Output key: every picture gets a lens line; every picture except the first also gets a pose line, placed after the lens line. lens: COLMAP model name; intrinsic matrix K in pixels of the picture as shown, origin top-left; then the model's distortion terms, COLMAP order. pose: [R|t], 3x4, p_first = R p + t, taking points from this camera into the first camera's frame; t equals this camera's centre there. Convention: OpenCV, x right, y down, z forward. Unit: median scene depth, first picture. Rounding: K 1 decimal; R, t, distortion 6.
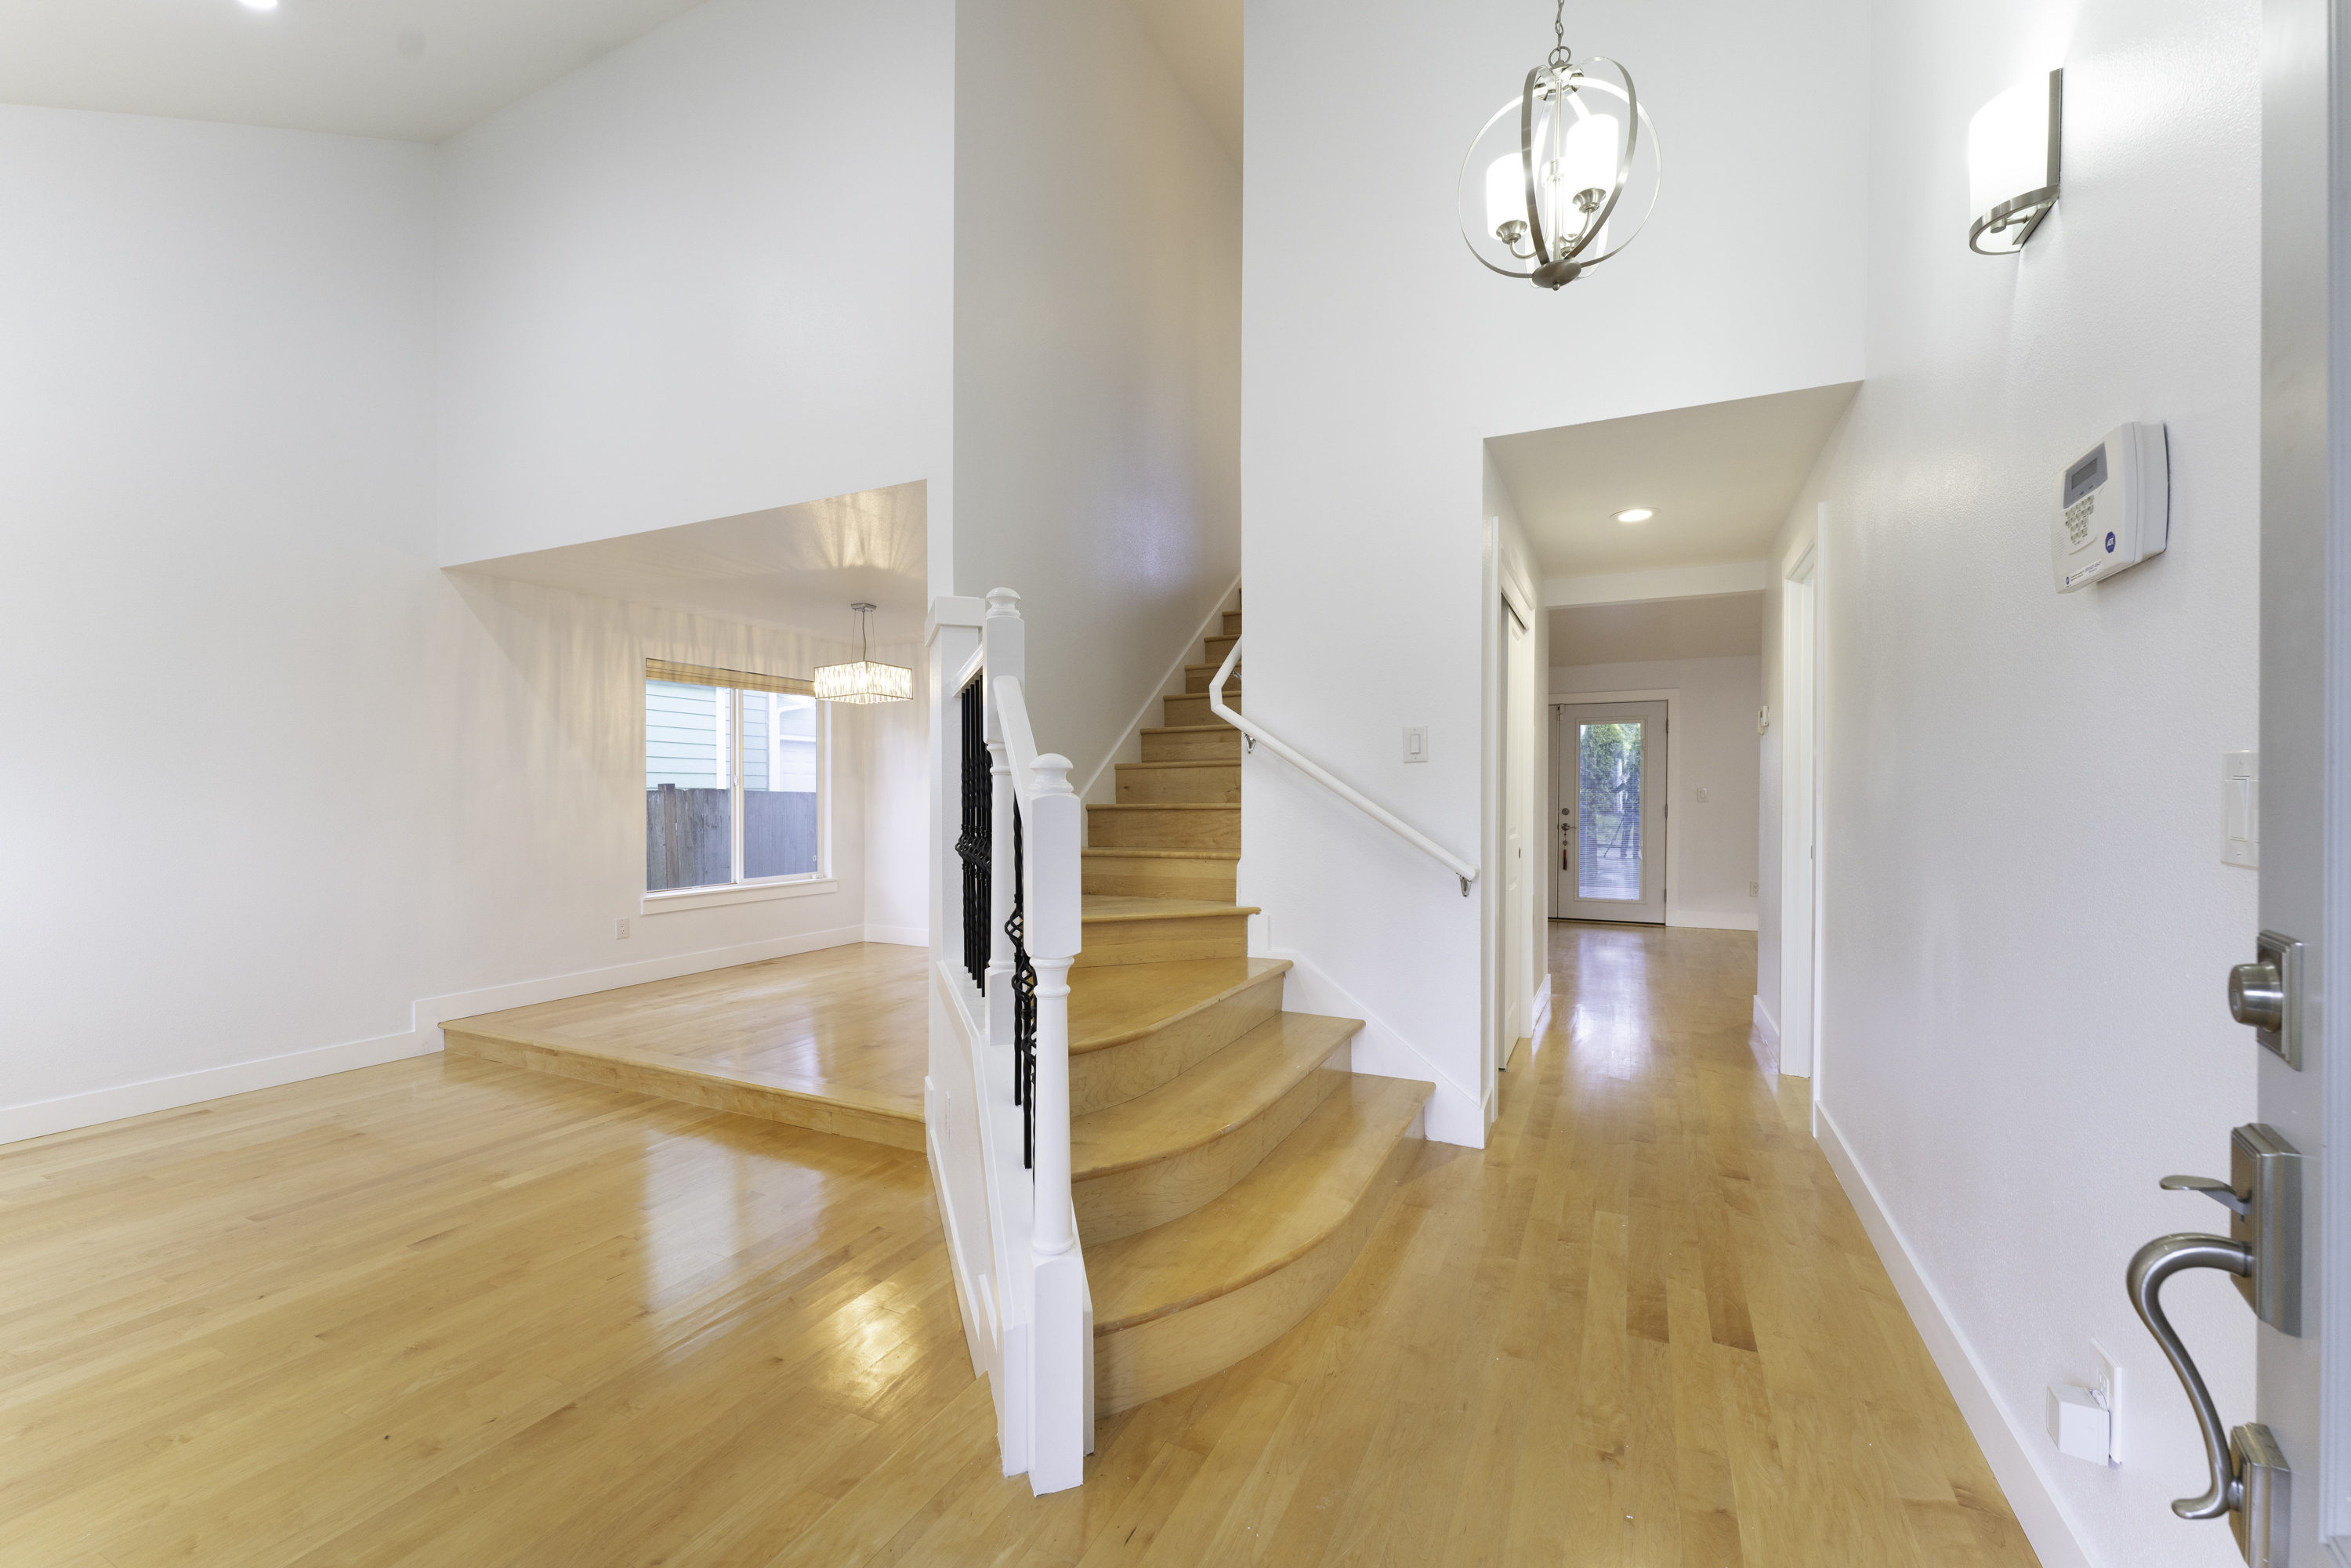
lens RADIAL K [[929.9, 0, 1166.9], [0, 929.9, 802.1], [0, 0, 1]] dist [-0.000380, -0.000418]
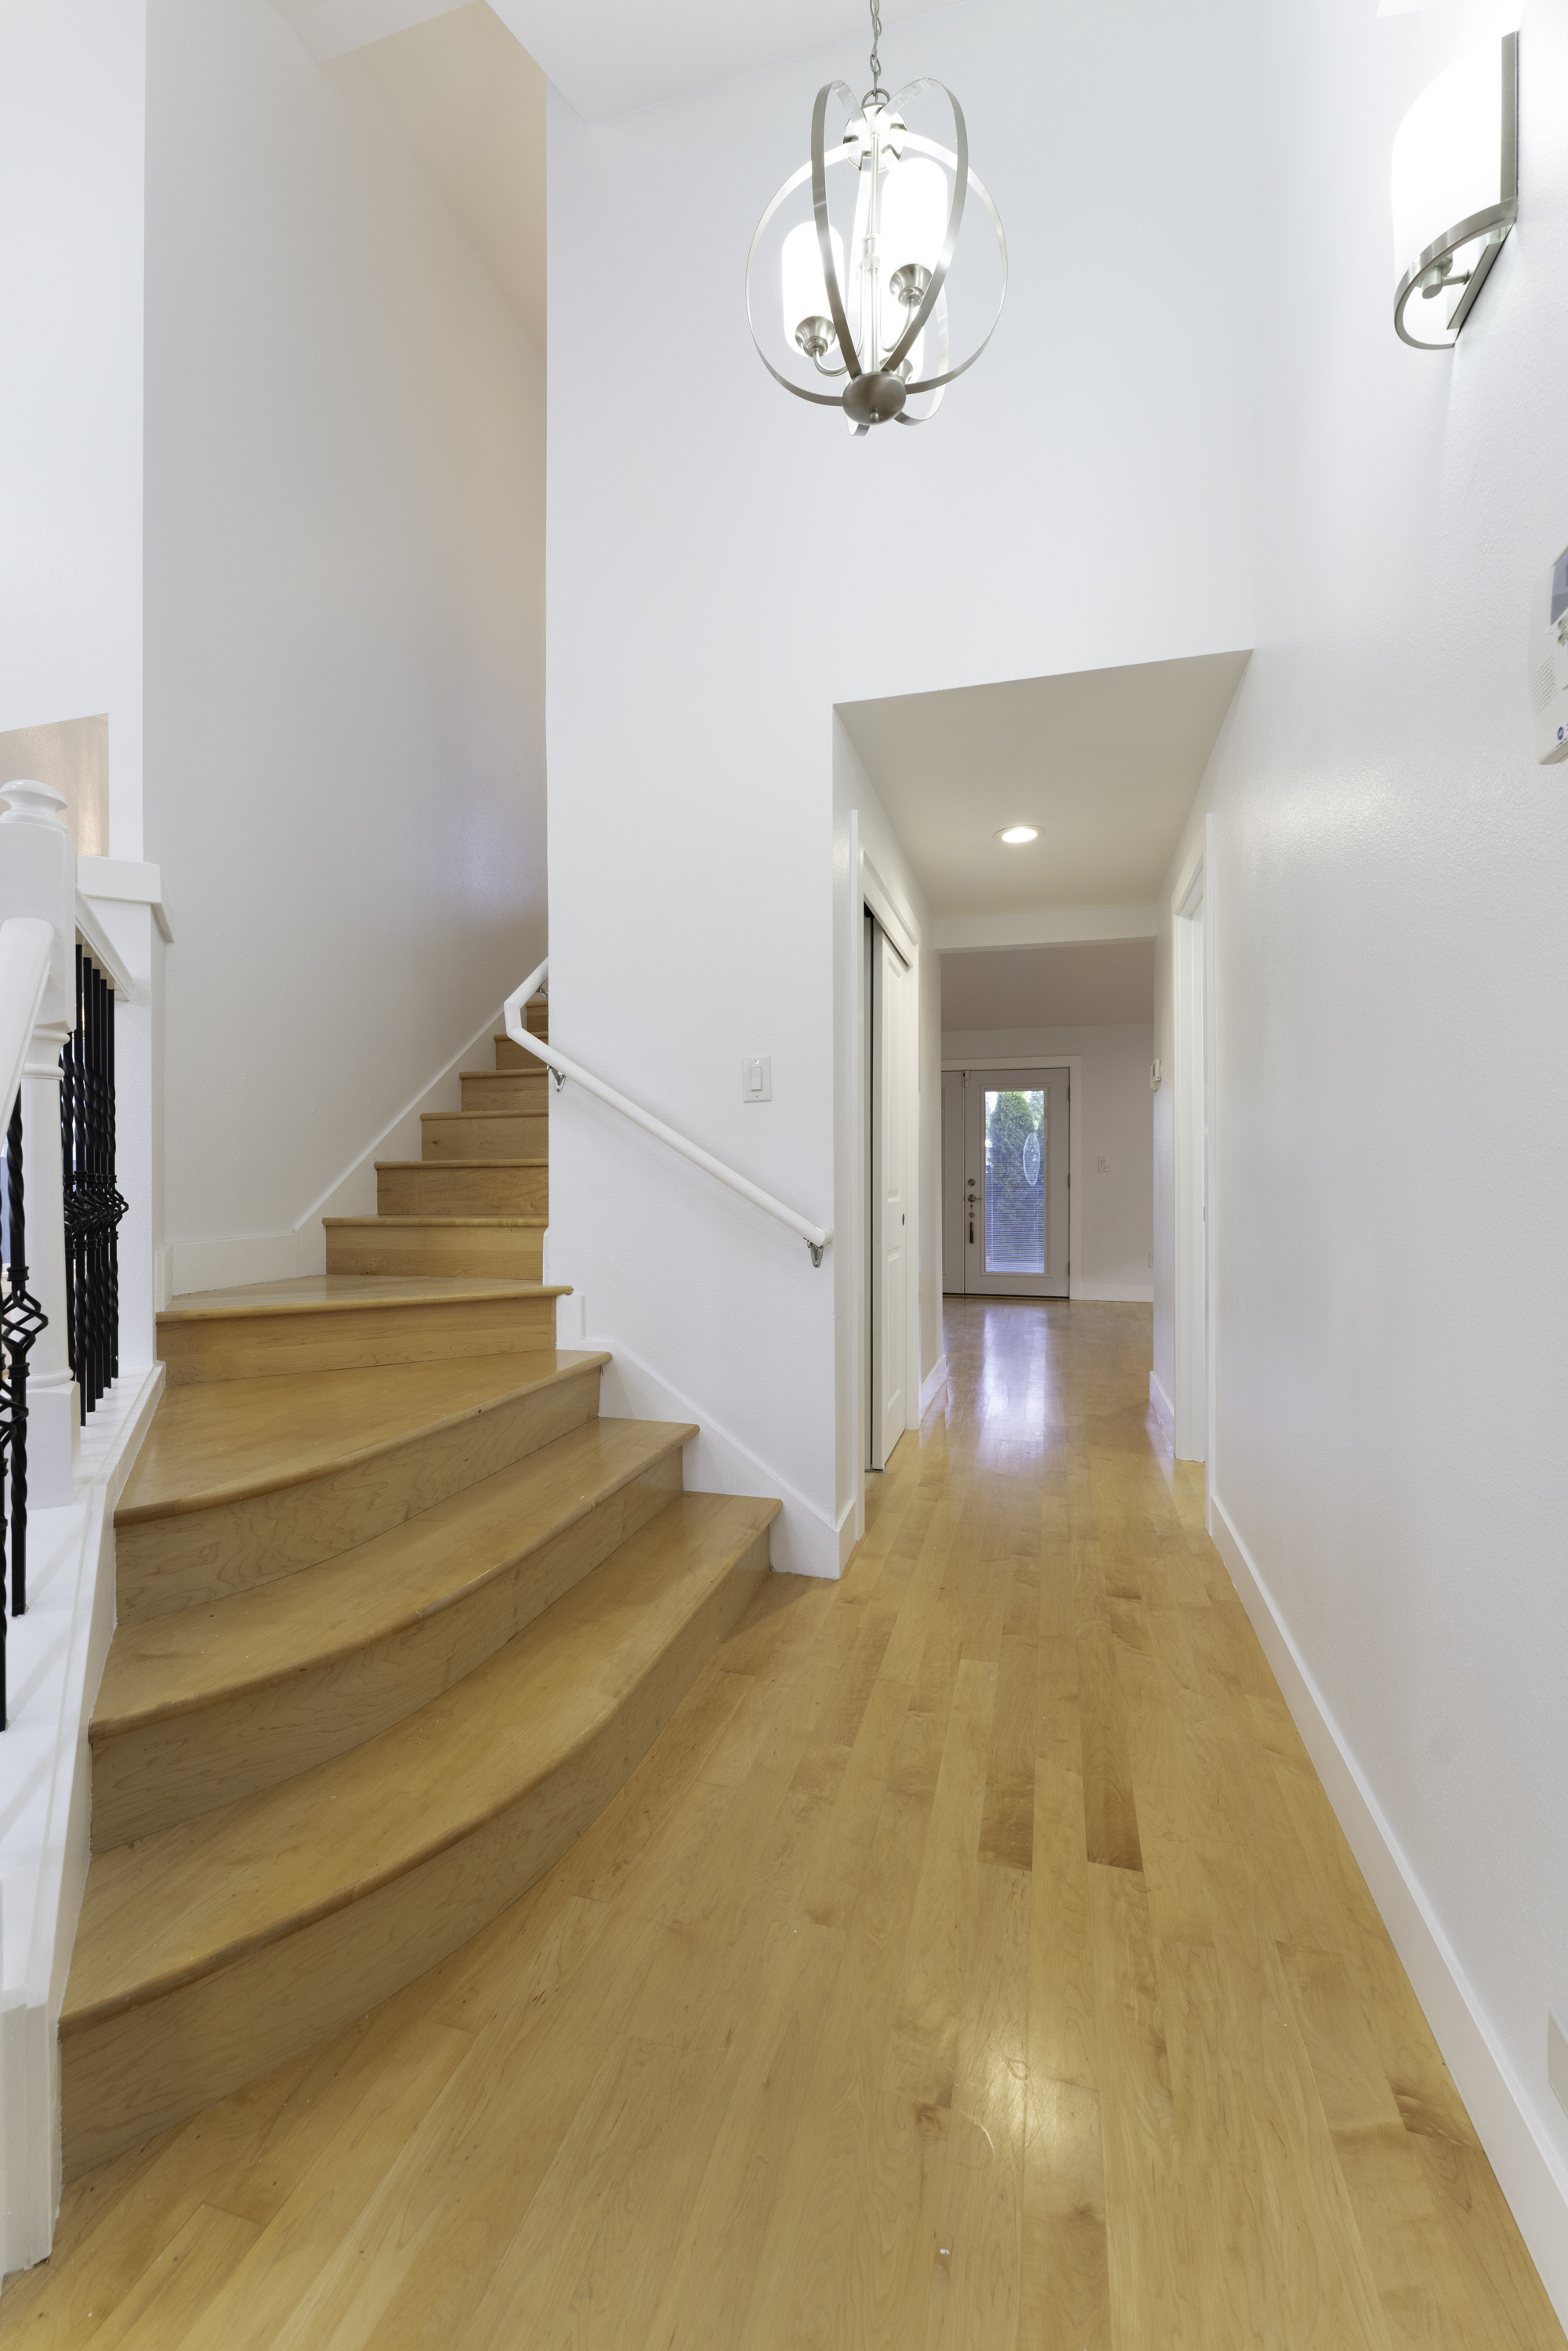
lens RADIAL K [[929.9, 0, 768.8], [0, 929.9, 1170.1], [0, 0, 1]] dist [-0.000380, -0.000418]
pose [[0.986063, 0.000193, 0.166374, 0.155134], [0.002677, 0.999851, -0.017028, 0.032905], [-0.166353, 0.017236, 0.985916, 0.220400]]
